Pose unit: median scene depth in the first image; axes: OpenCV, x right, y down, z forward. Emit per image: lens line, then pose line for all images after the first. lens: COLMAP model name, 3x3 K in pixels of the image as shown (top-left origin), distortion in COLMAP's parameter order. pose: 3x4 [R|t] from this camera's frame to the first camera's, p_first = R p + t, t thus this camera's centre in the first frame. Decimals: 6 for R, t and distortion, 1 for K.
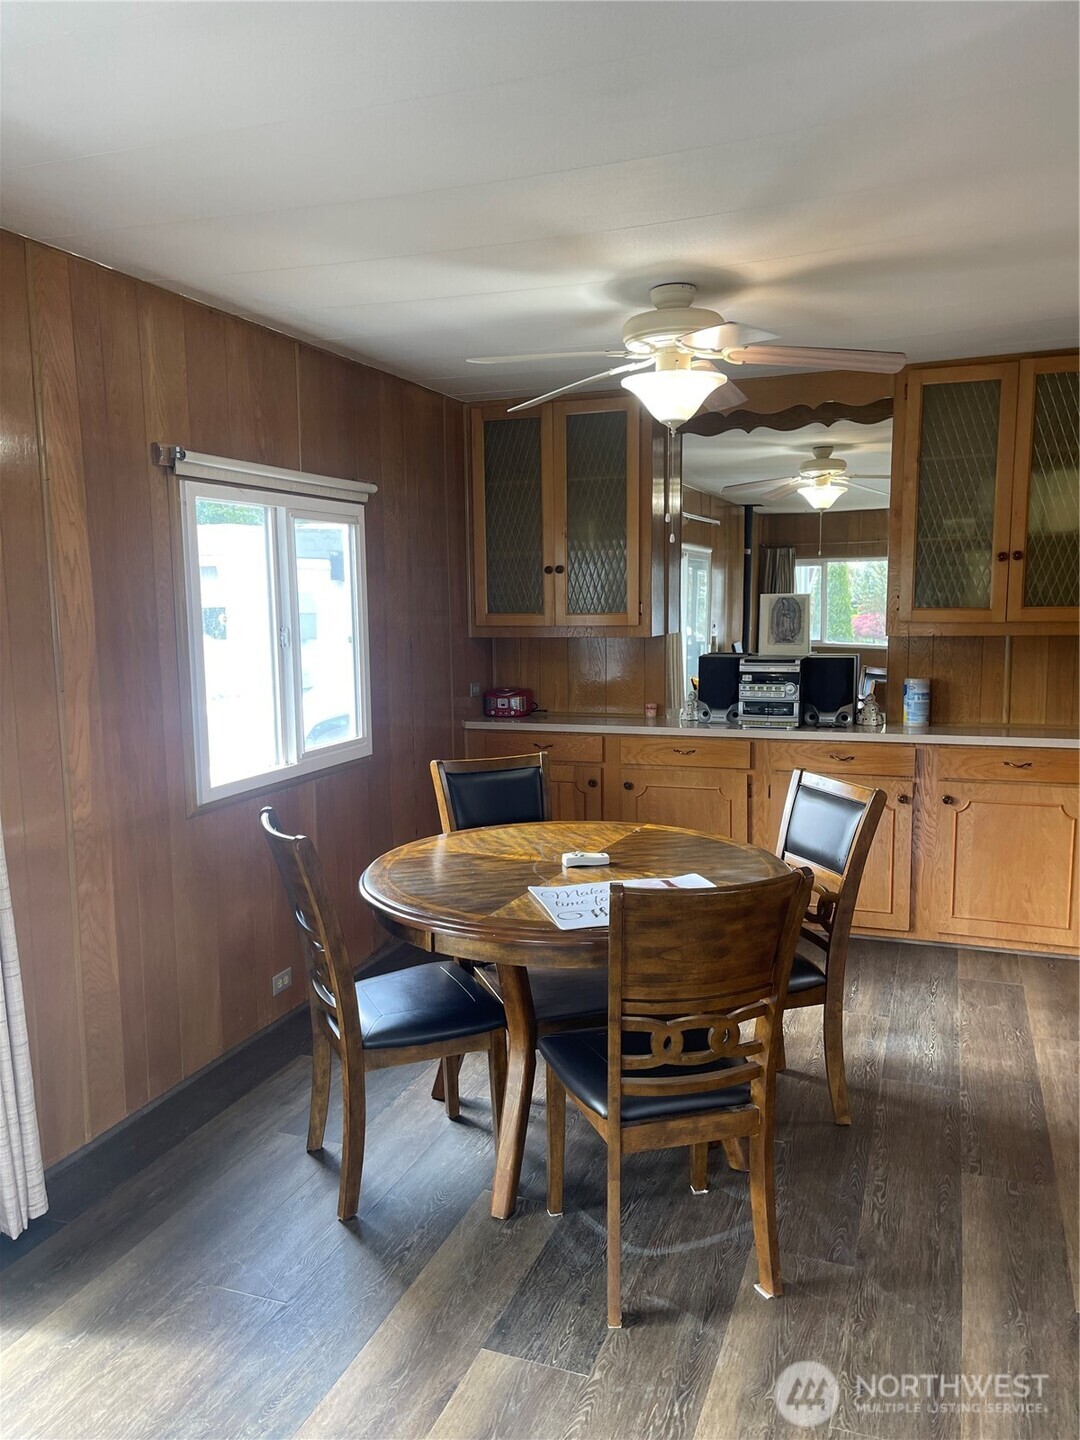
lens RADIAL K [[1081.5, 0, 529.8], [0, 1081.5, 721.2], [0, 0, 1]] dist [0.071817, -0.108764]
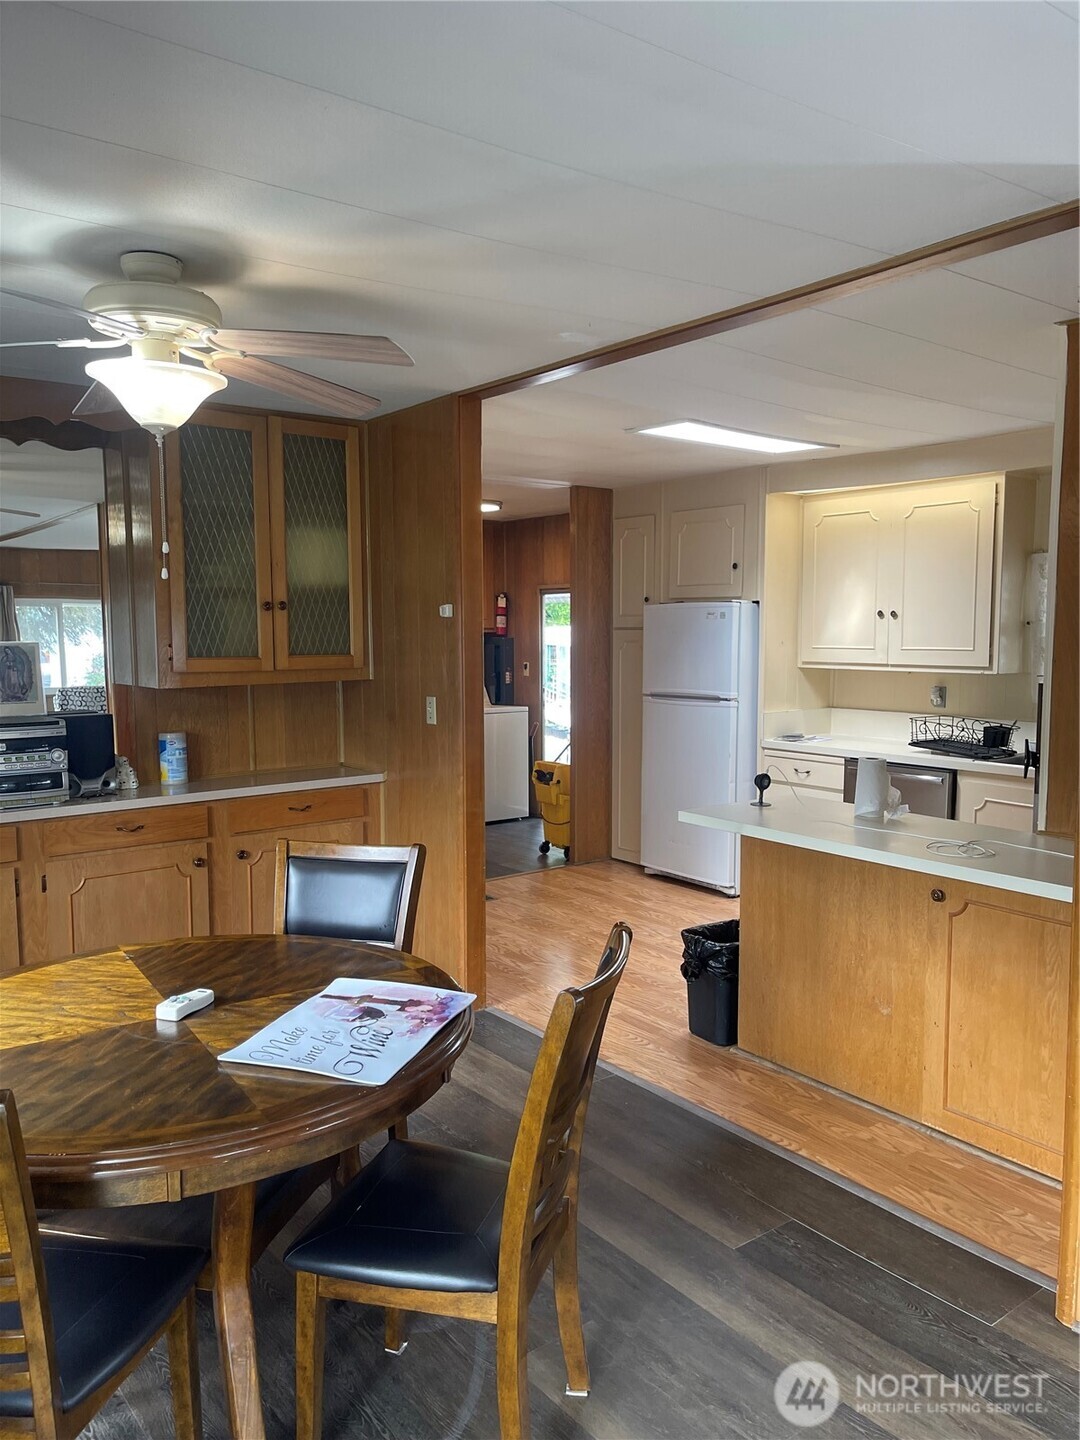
lens RADIAL K [[1081.5, 0, 529.8], [0, 1081.5, 721.2], [0, 0, 1]] dist [0.071817, -0.108764]
pose [[0.514180, -0.063941, 0.855296, -0.317111], [0.100153, 0.994871, 0.014167, -0.035339], [-0.851815, 0.078376, 0.517946, 0.285853]]
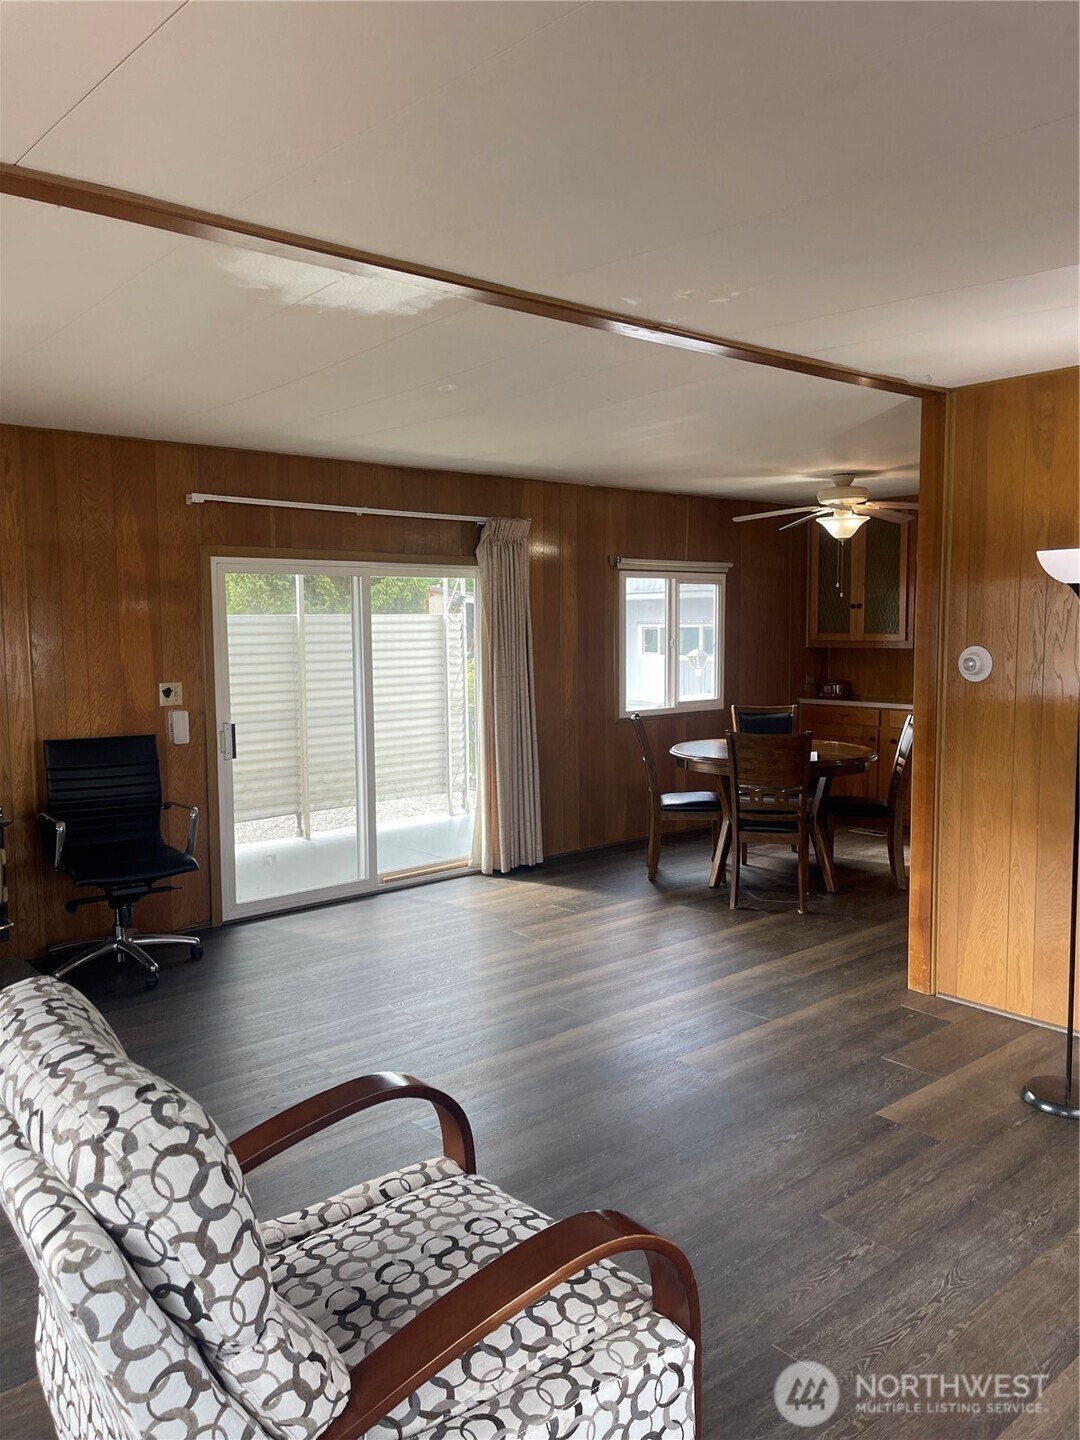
lens RADIAL K [[1078.8, 0, 533.3], [0, 1078.8, 716.9], [0, 0, 1]] dist [0.070581, -0.107793]
pose [[0.879679, 0.048513, -0.473087, 0.449925], [-0.059857, 0.998167, -0.008943, 0.082849], [0.471786, 0.036184, 0.880970, -0.784267]]
